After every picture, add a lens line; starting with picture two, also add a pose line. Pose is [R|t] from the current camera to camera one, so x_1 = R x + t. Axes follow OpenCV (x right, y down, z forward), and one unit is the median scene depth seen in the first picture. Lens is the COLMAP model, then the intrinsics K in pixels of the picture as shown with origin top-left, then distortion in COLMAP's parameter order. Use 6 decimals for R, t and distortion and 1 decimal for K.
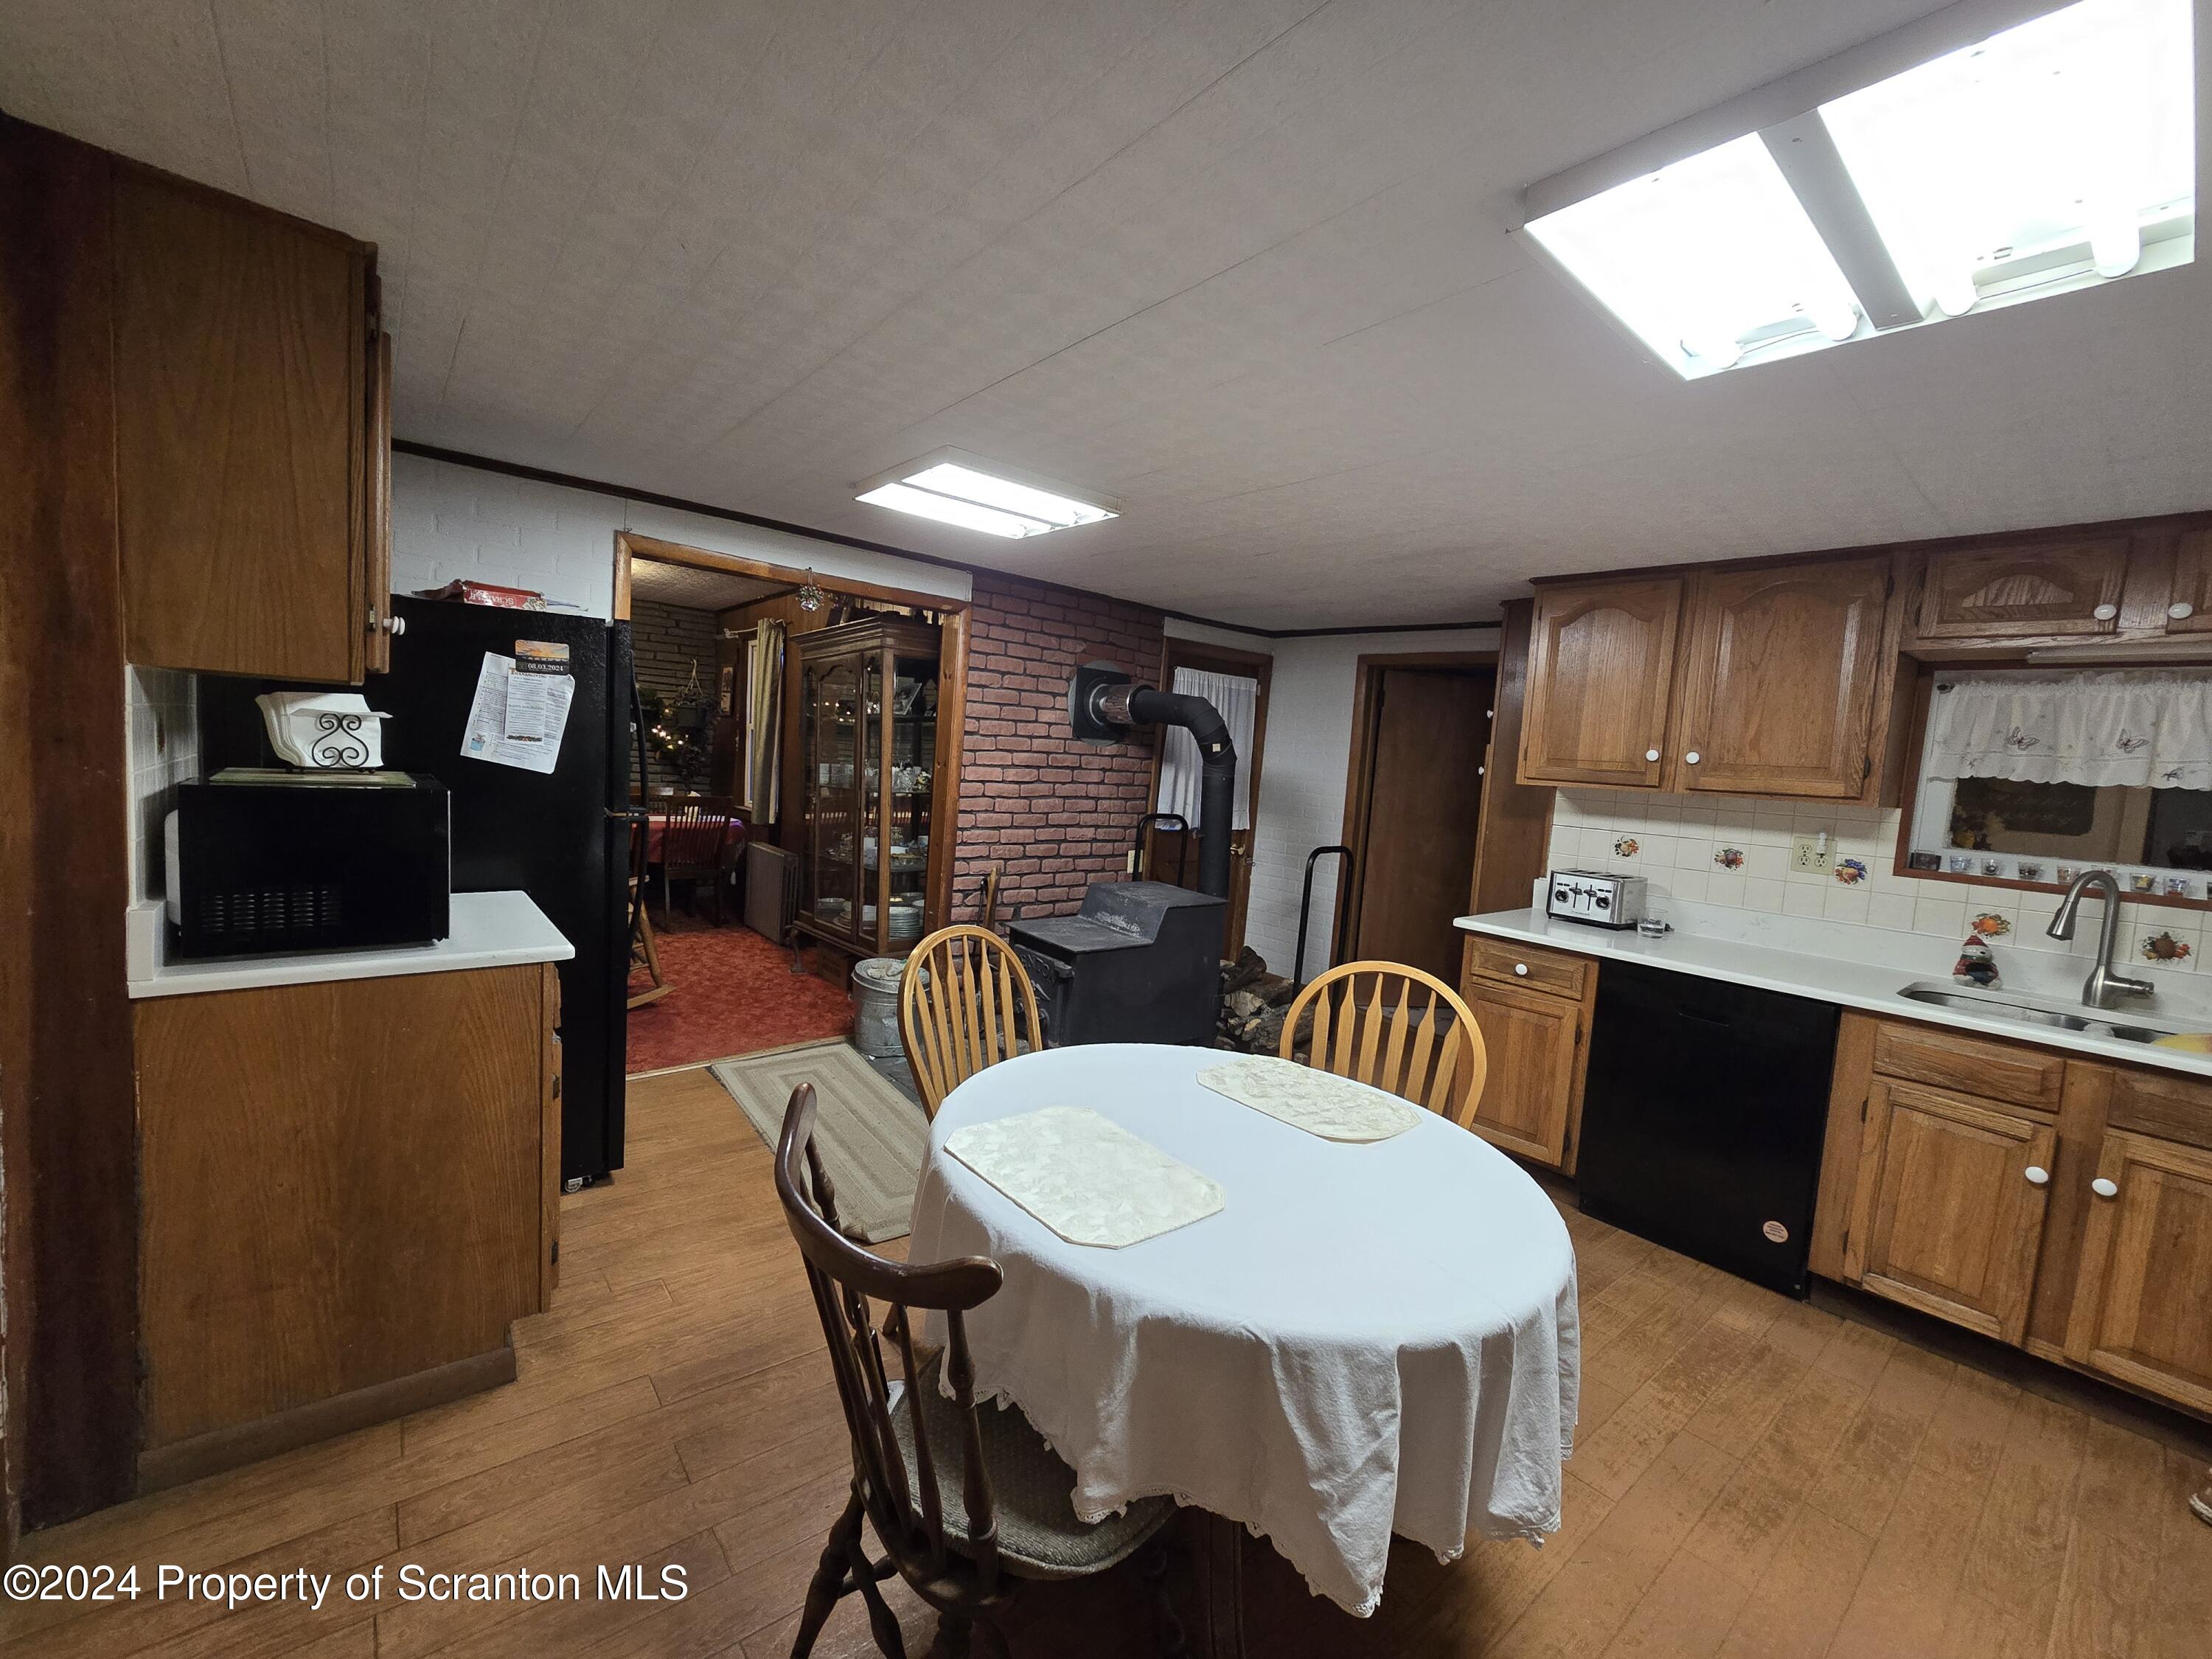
lens RADIAL K [[886.6, 0, 1084.3], [0, 886.6, 829.1], [0, 0, 1]] dist [-0.009809, 0.002880]
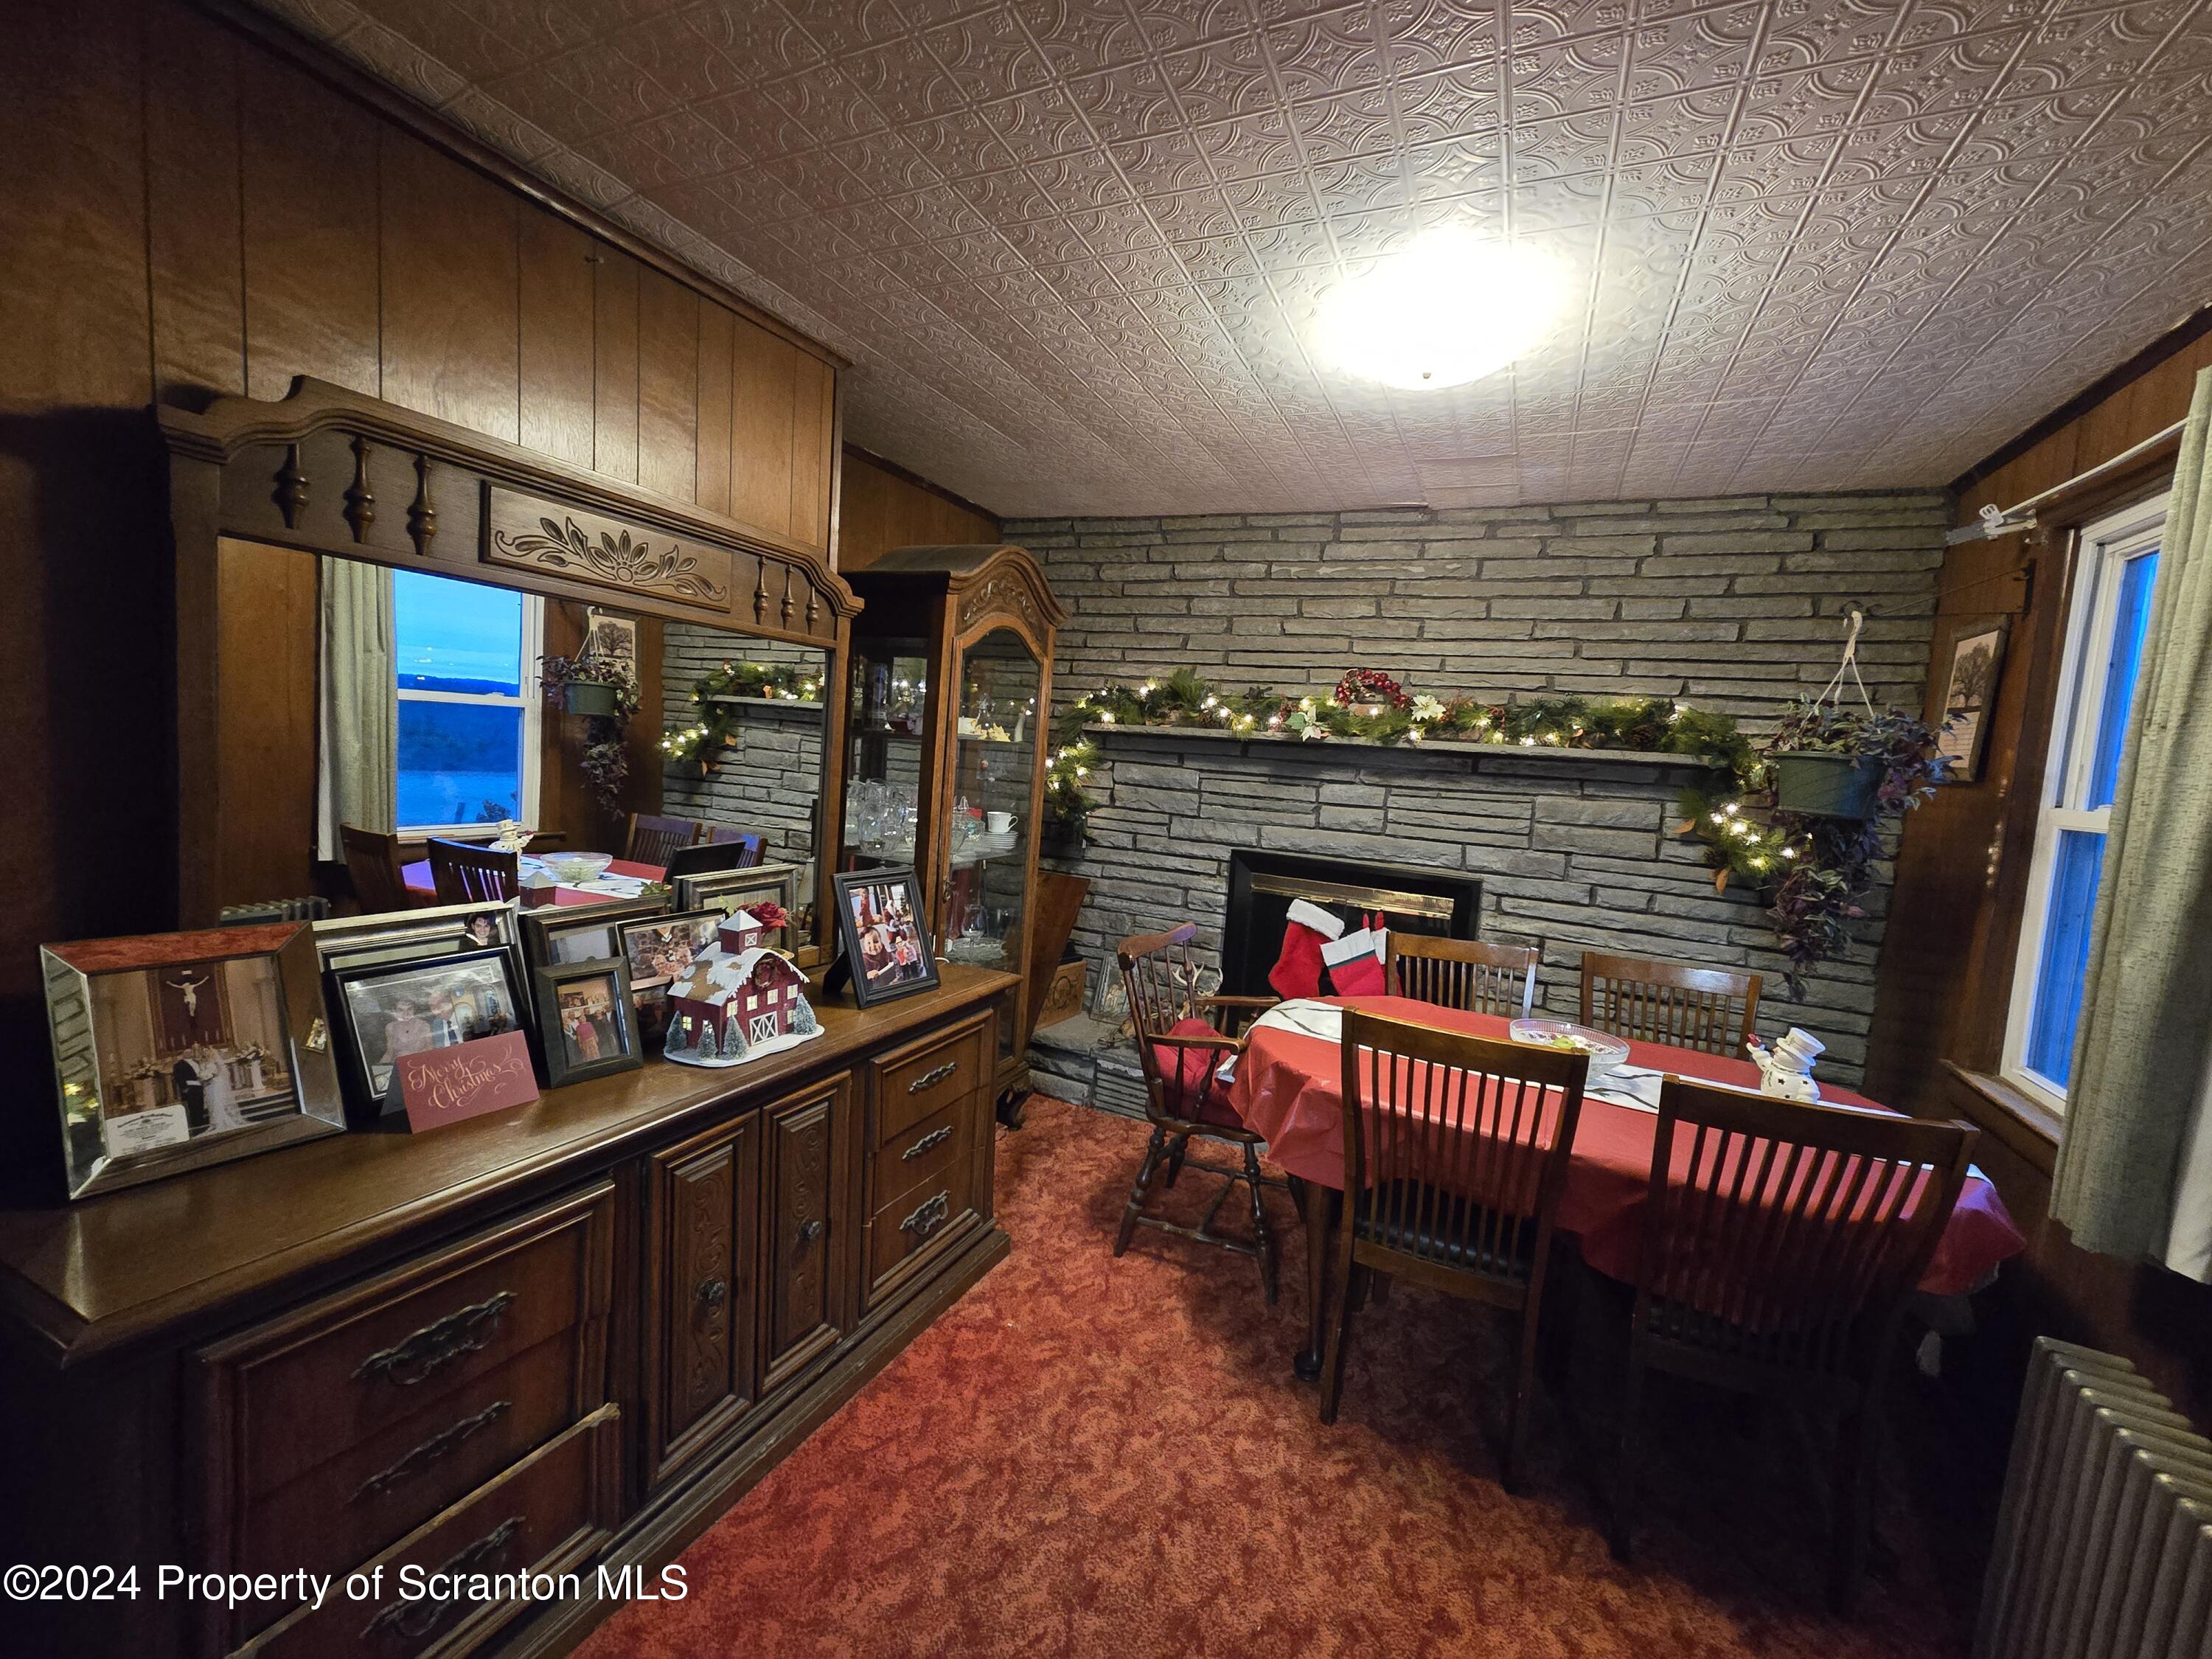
lens RADIAL K [[886.6, 0, 1102.5], [0, 886.6, 837.8], [0, 0, 1]] dist [-0.009809, 0.002880]
pose [[0.435167, 0.058791, -0.898428, -0.249020], [-0.119029, 0.992864, 0.007317, -0.072410], [0.892447, 0.103755, 0.439059, 0.579304]]
